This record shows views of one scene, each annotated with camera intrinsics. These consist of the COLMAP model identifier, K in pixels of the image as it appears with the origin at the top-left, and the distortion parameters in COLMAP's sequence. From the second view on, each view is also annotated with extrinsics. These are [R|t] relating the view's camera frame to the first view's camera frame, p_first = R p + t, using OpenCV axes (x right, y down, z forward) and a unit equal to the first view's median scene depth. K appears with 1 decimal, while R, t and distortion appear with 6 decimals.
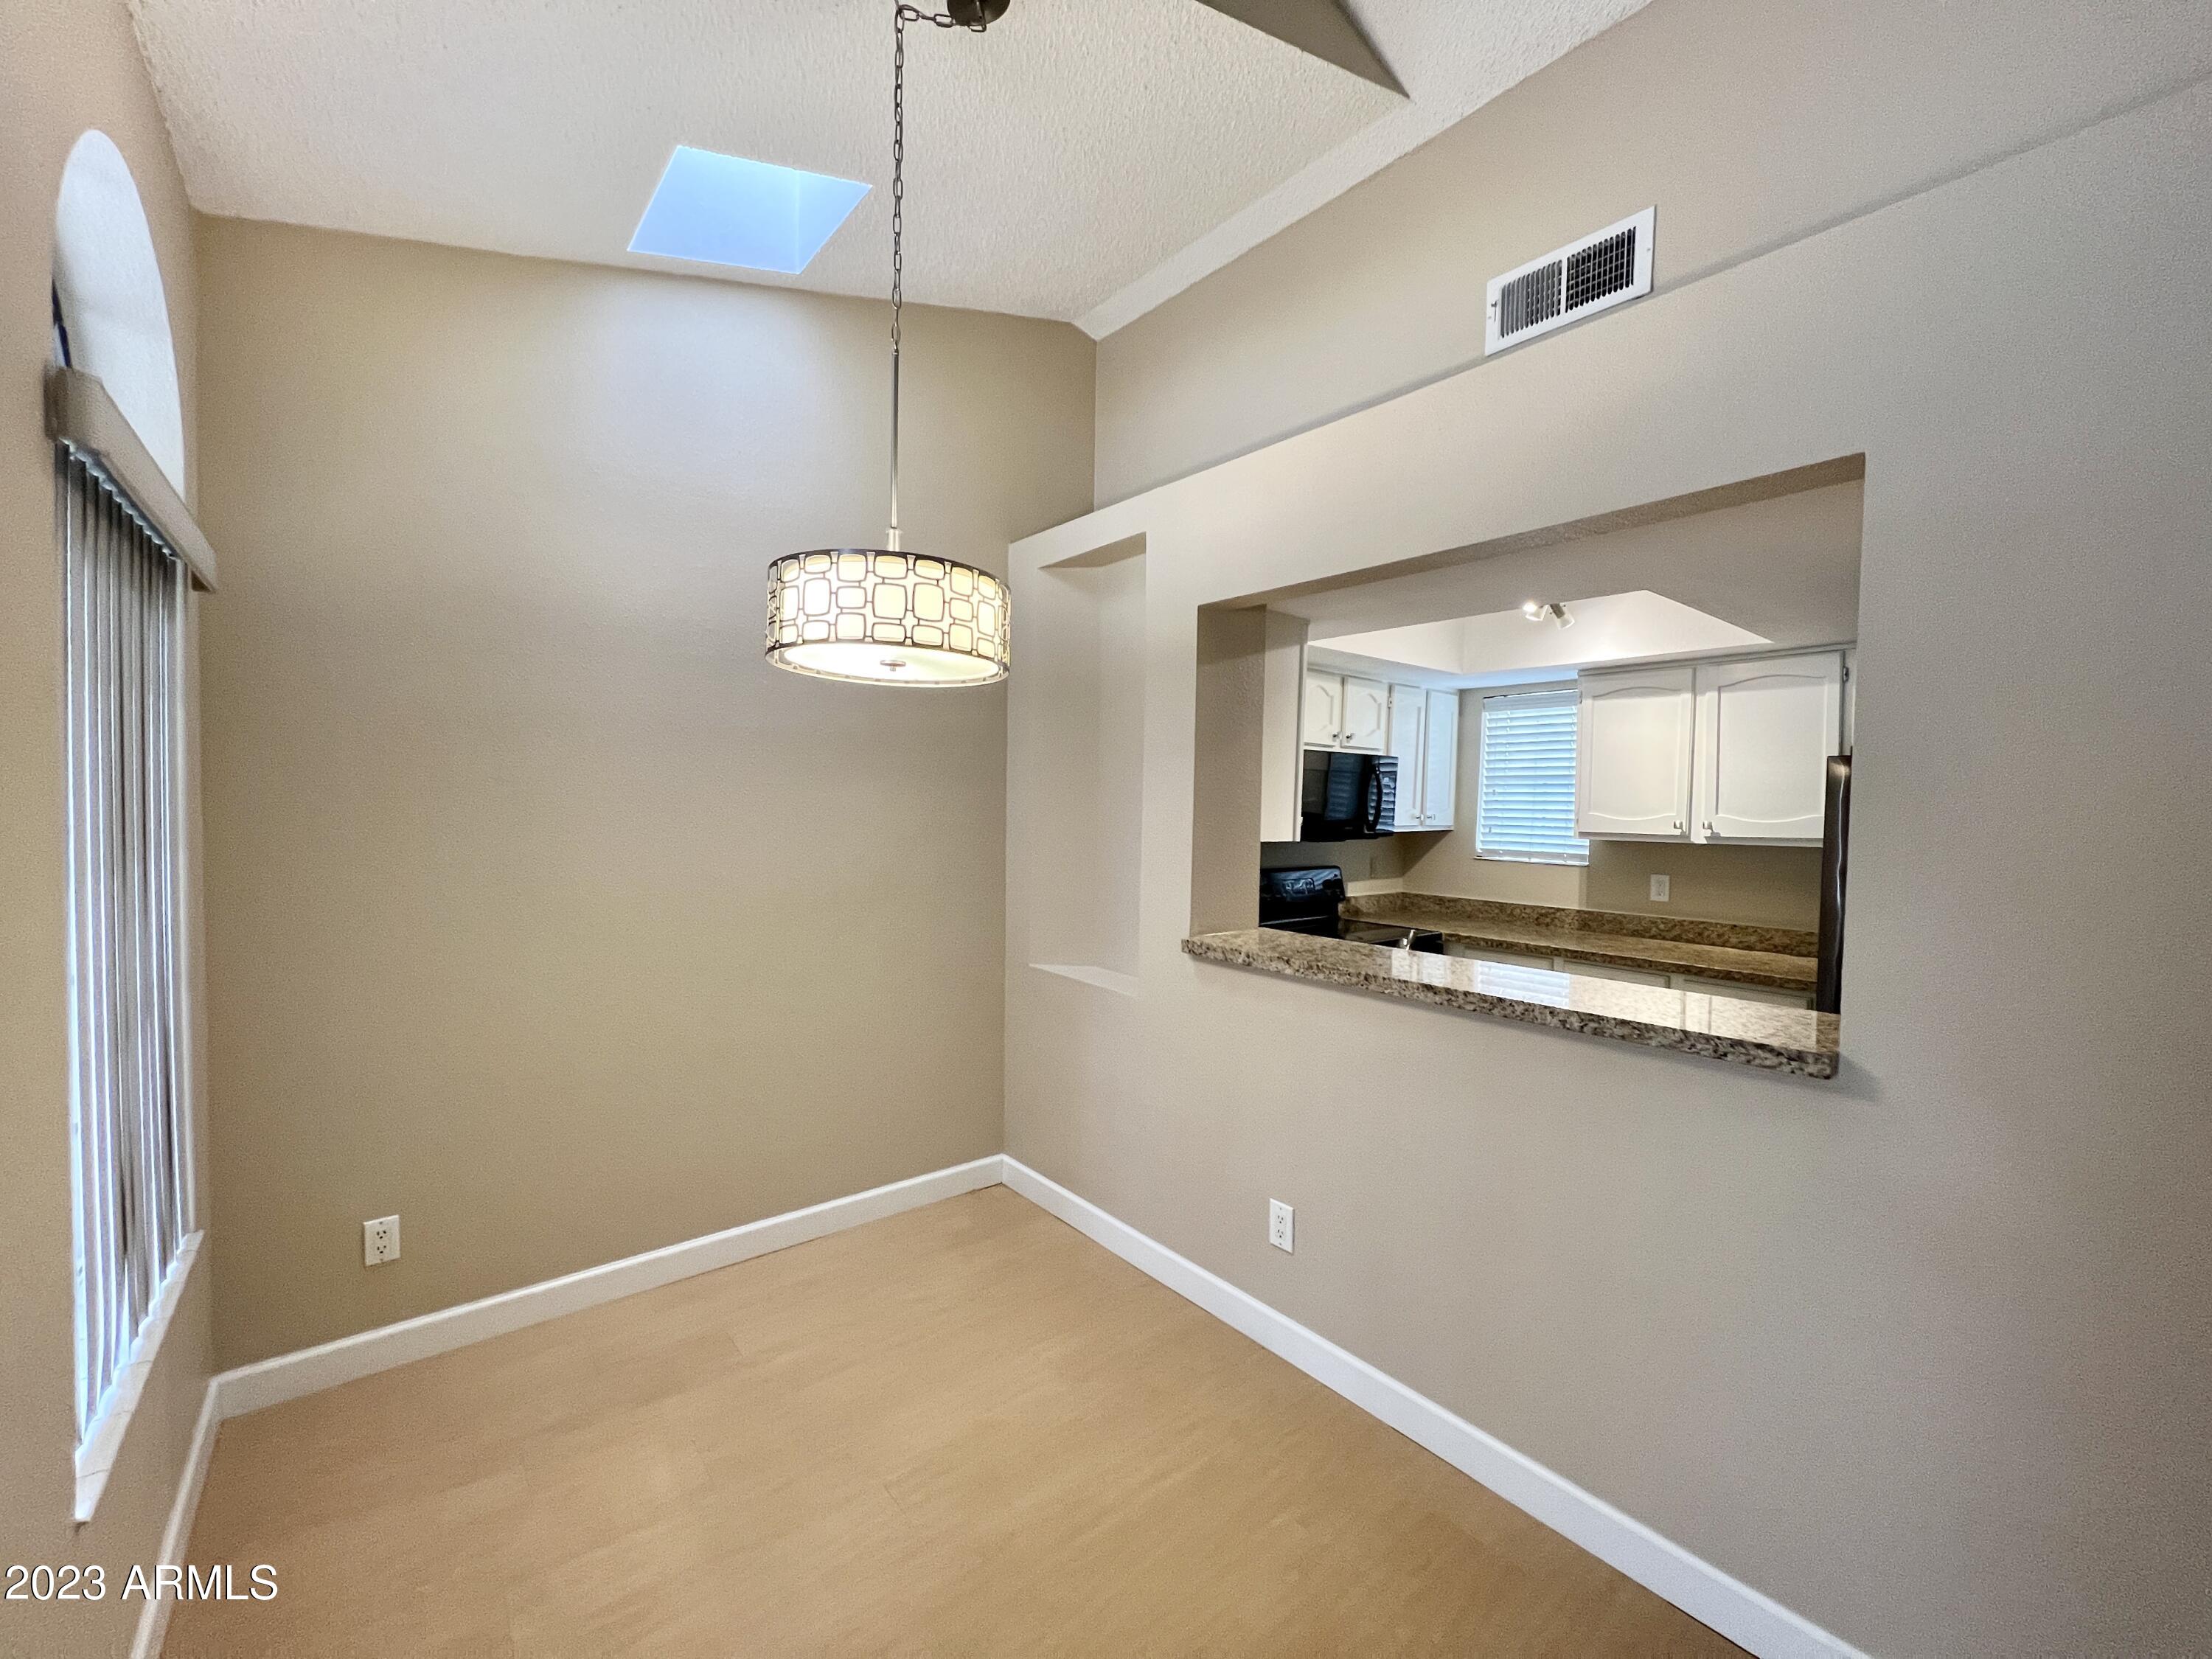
lens RADIAL K [[886.9, 0, 1112.2], [0, 886.9, 833.6], [0, 0, 1]] dist [-0.002158, 0.000893]
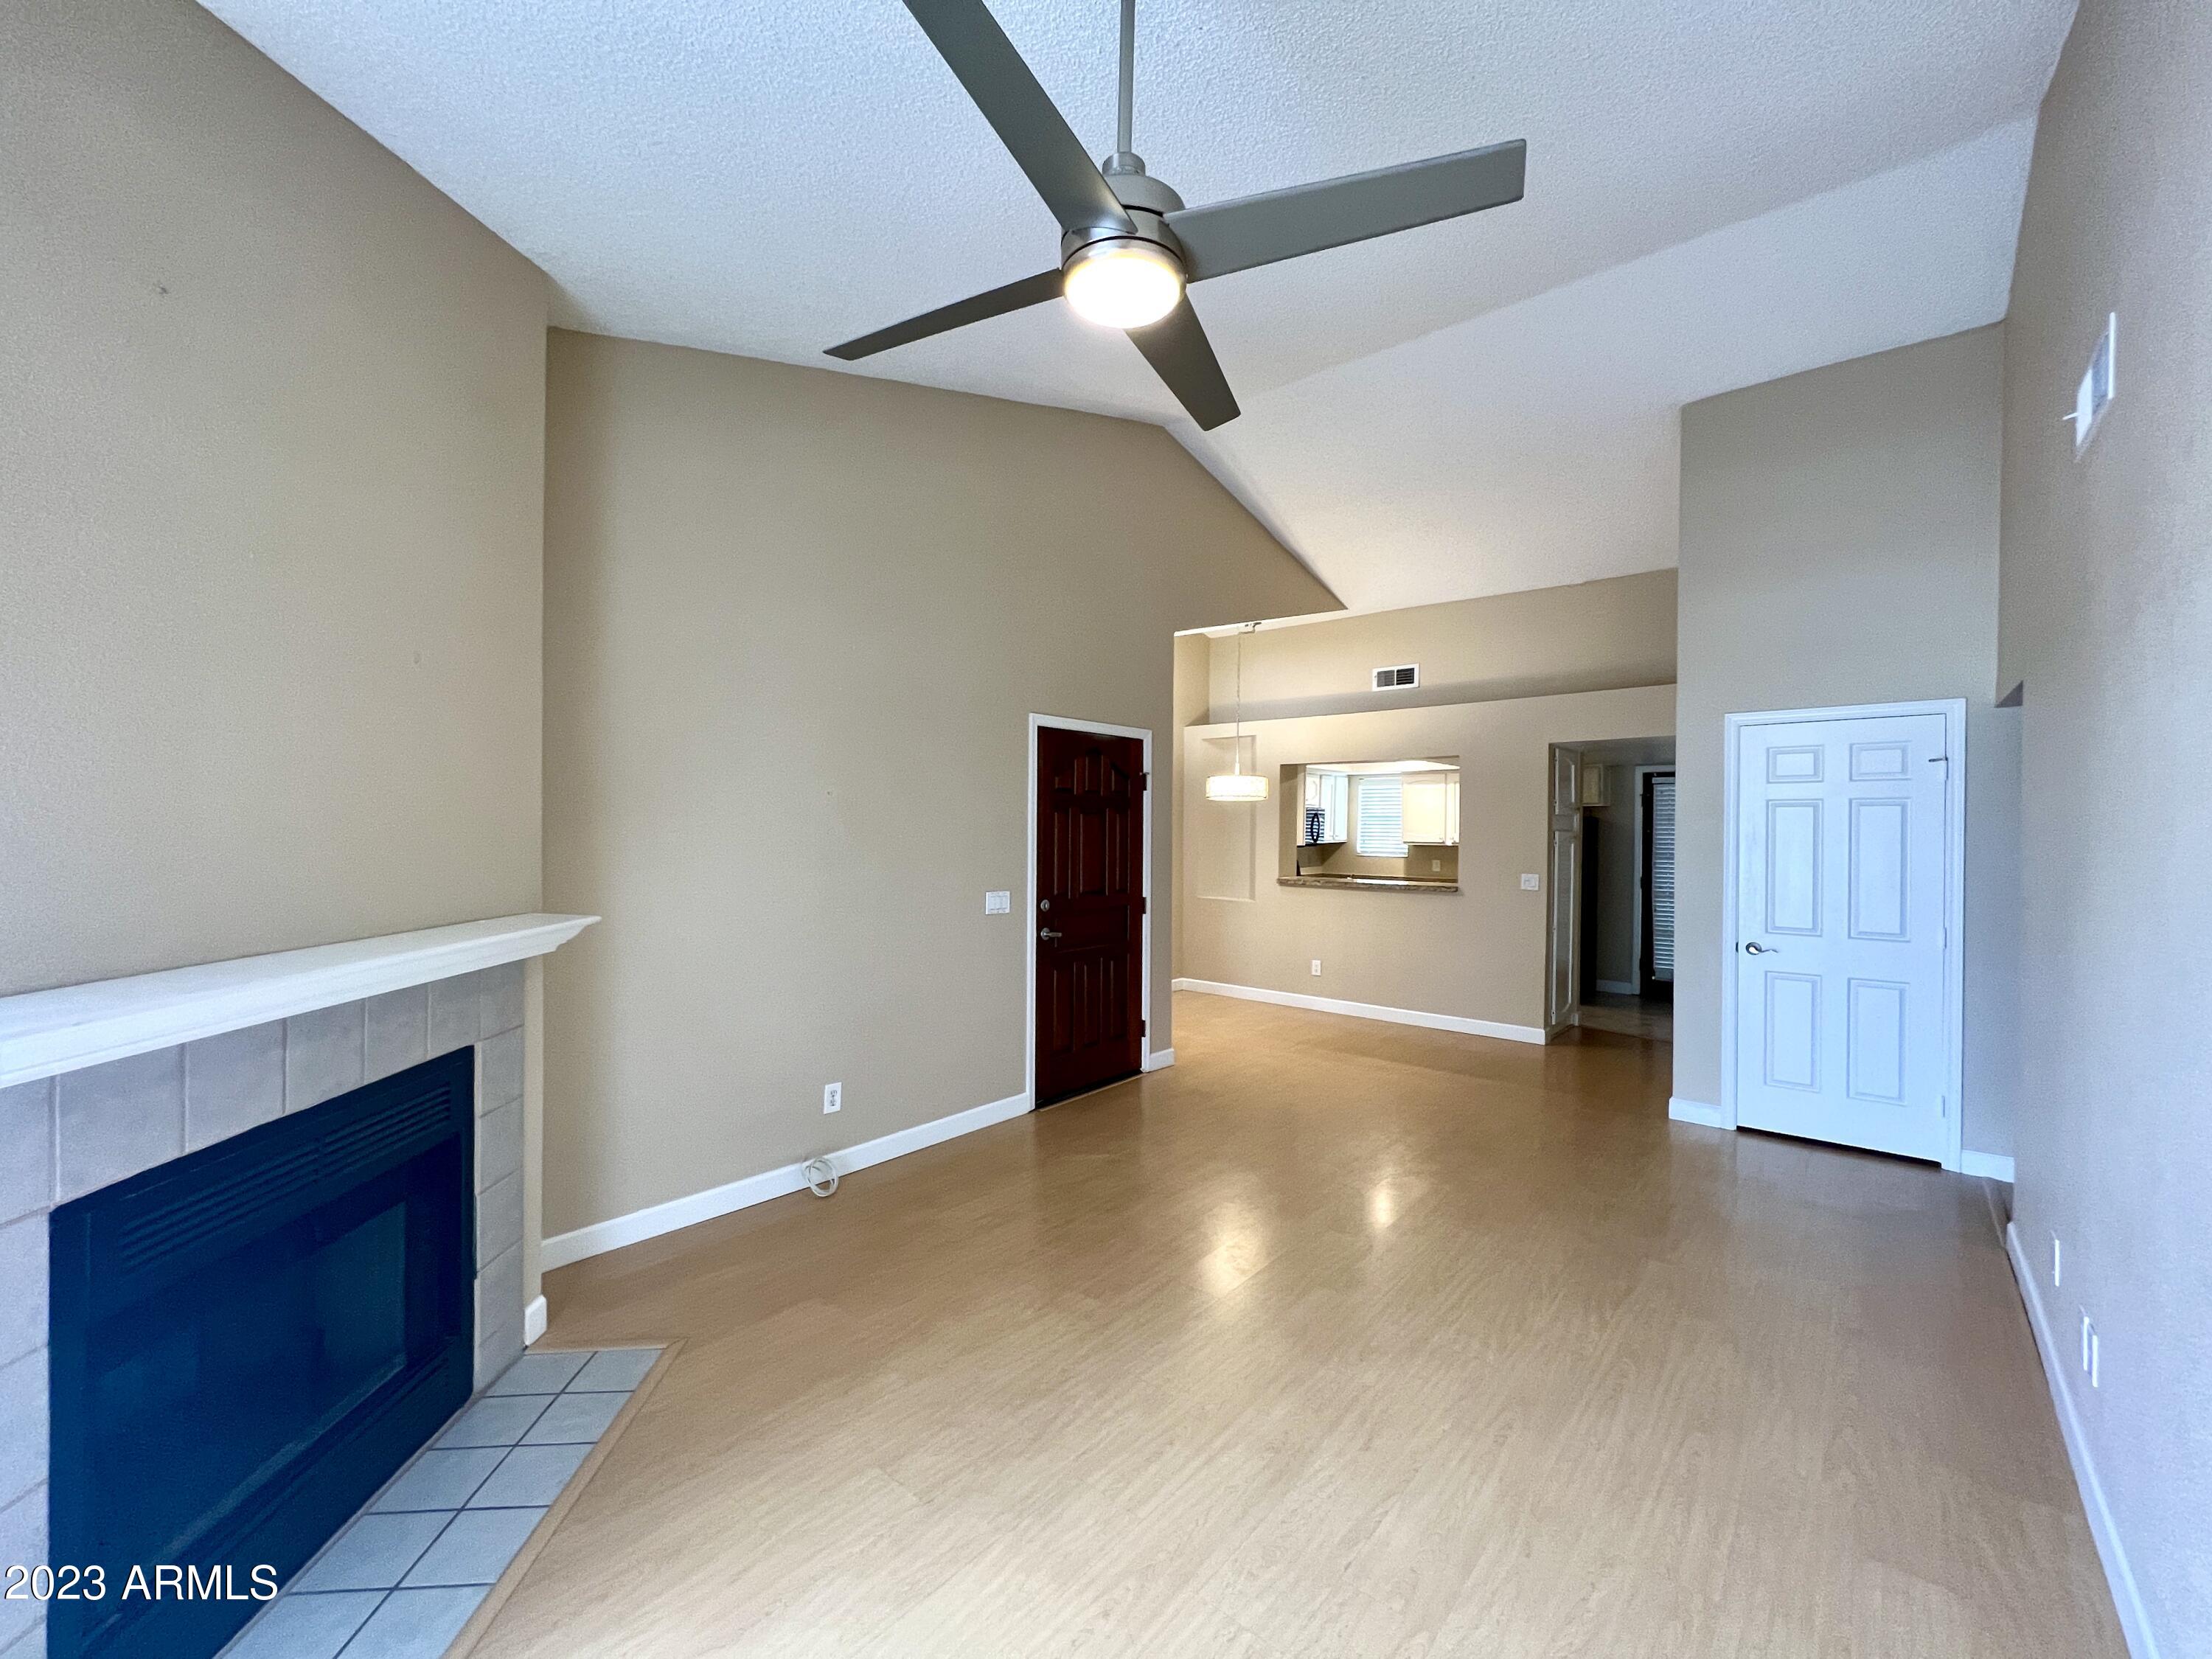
lens RADIAL K [[886.9, 0, 1112.2], [0, 886.9, 833.6], [0, 0, 1]] dist [-0.002158, 0.000893]
pose [[0.985969, -0.010429, 0.166600, -0.610133], [0.014725, 0.999590, -0.024570, 0.023345], [-0.166276, 0.026678, 0.985718, -1.159883]]
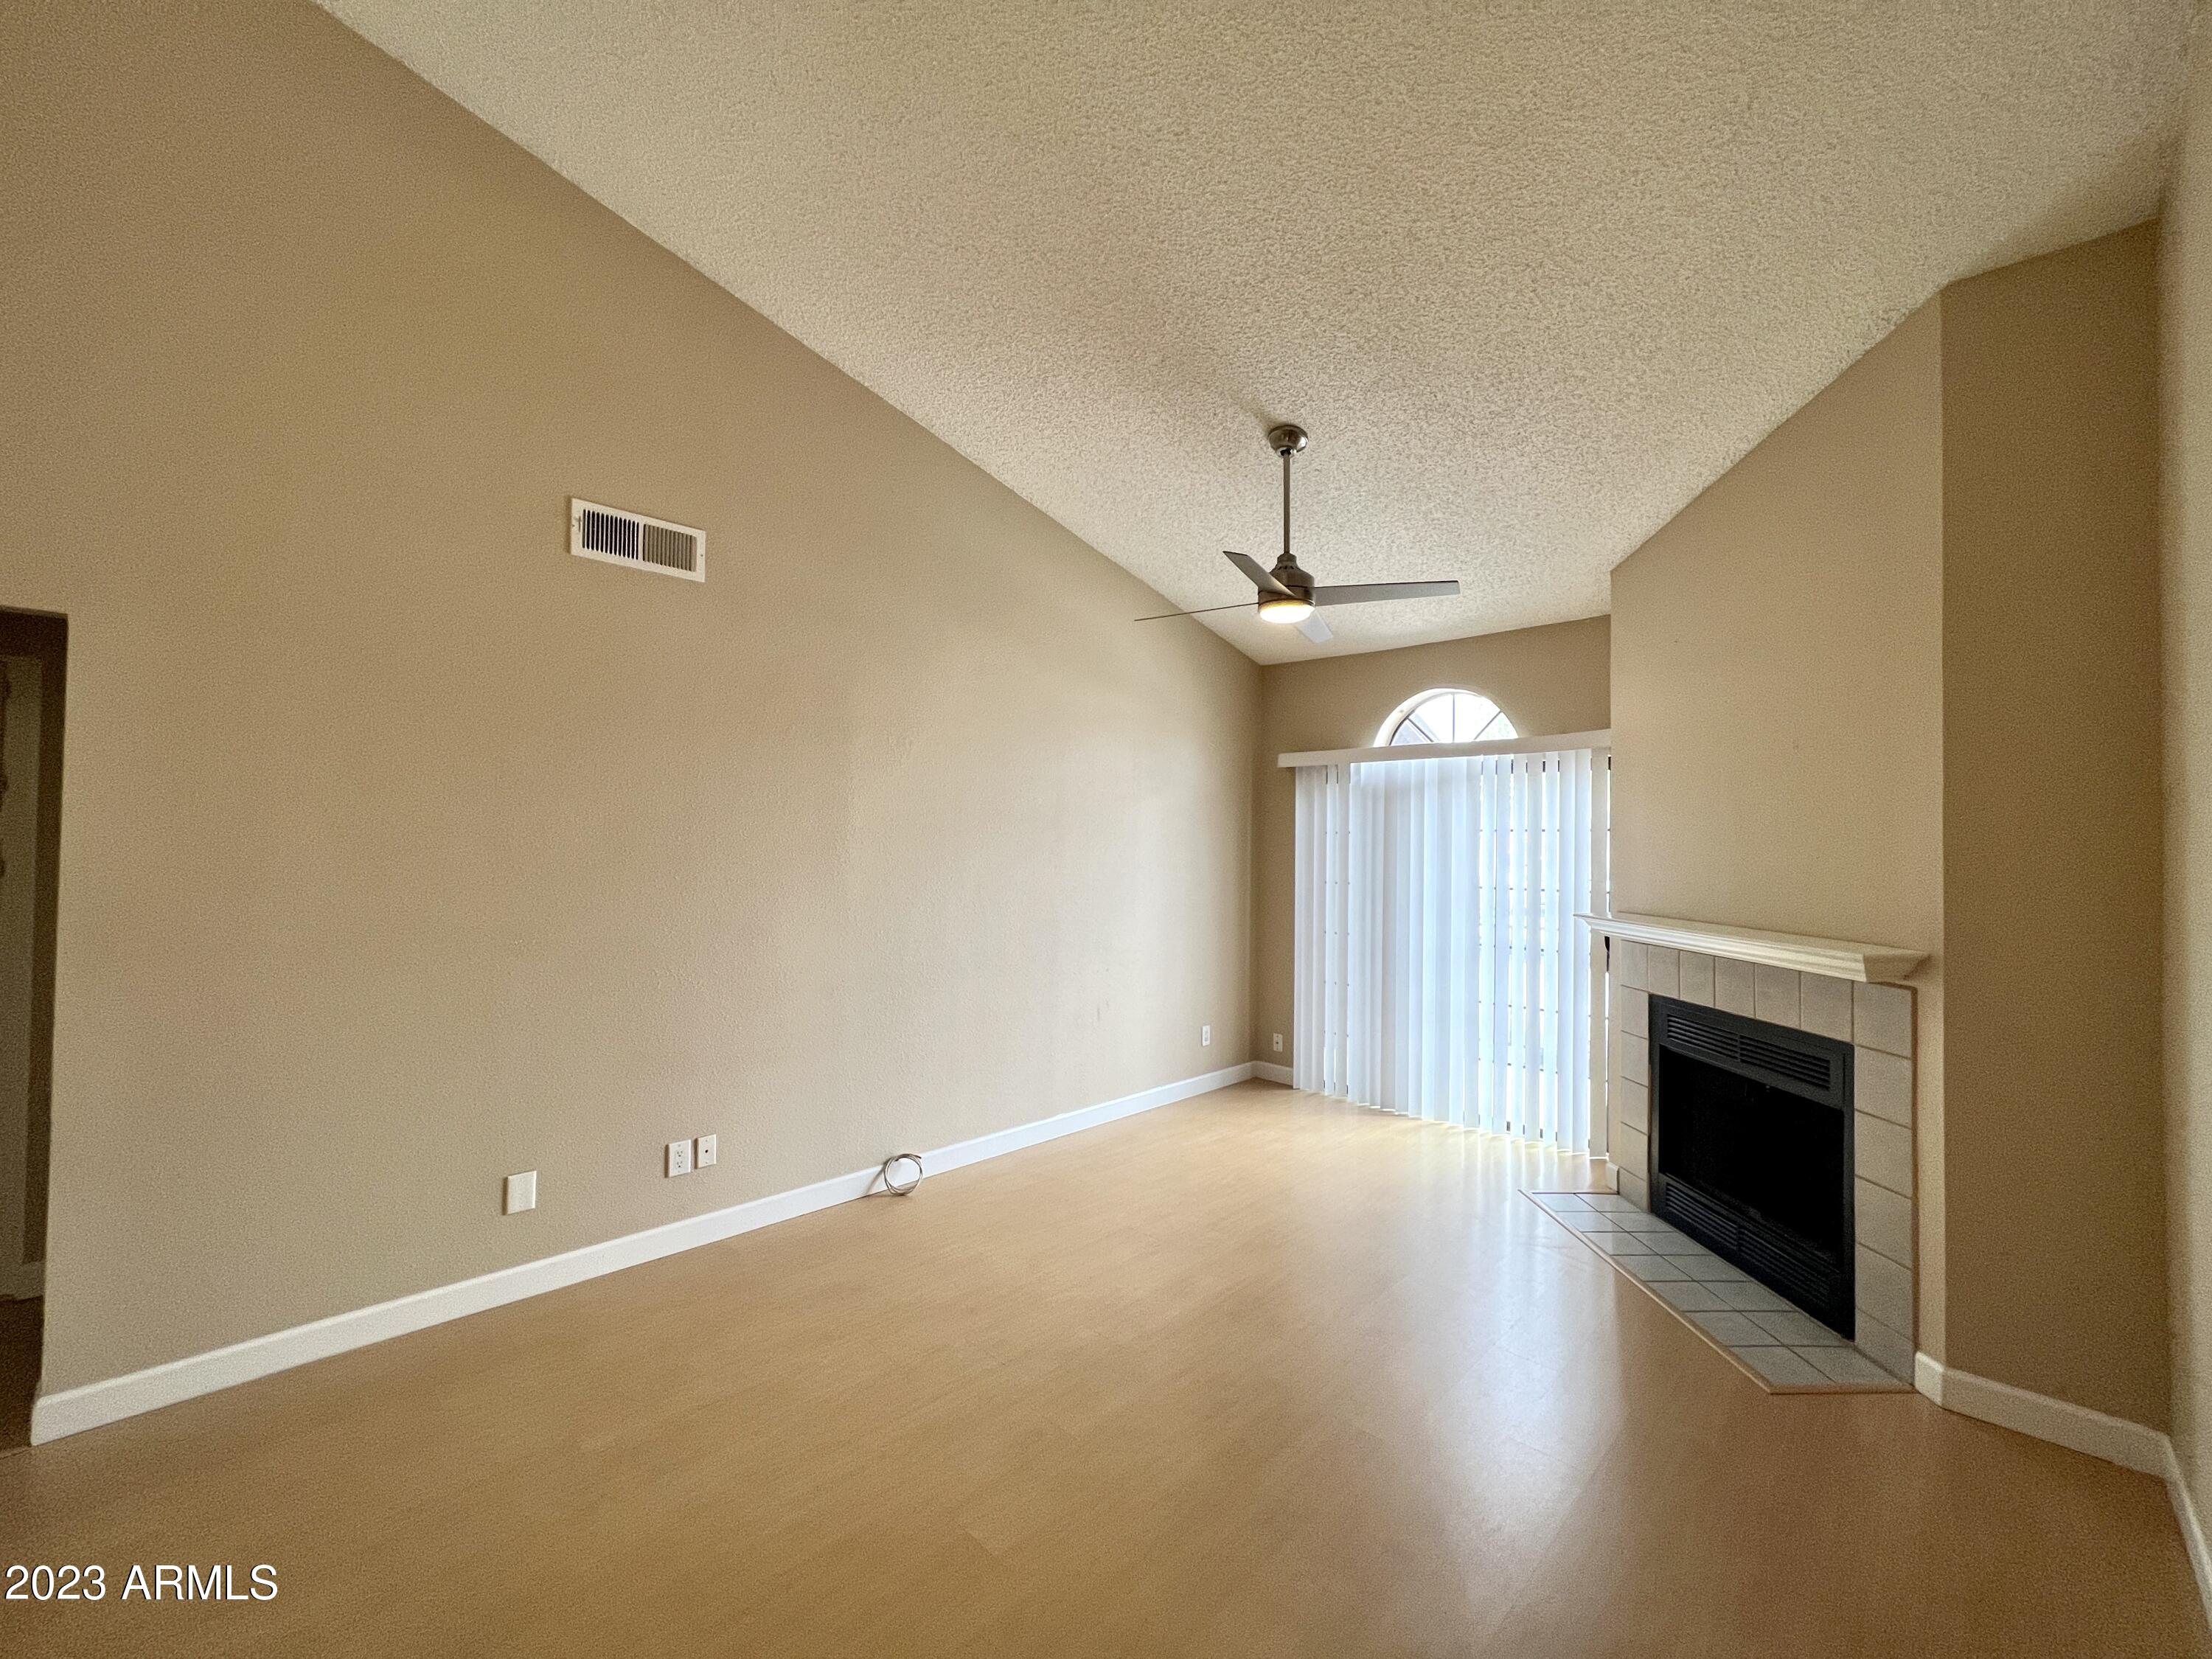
lens RADIAL K [[886.9, 0, 1112.2], [0, 886.9, 833.6], [0, 0, 1]] dist [-0.002158, 0.000893]
pose [[-0.993199, -0.026139, -0.113456, -0.269037], [-0.028222, 0.999461, 0.016793, -0.019500], [0.112956, 0.019881, -0.993401, 0.107734]]
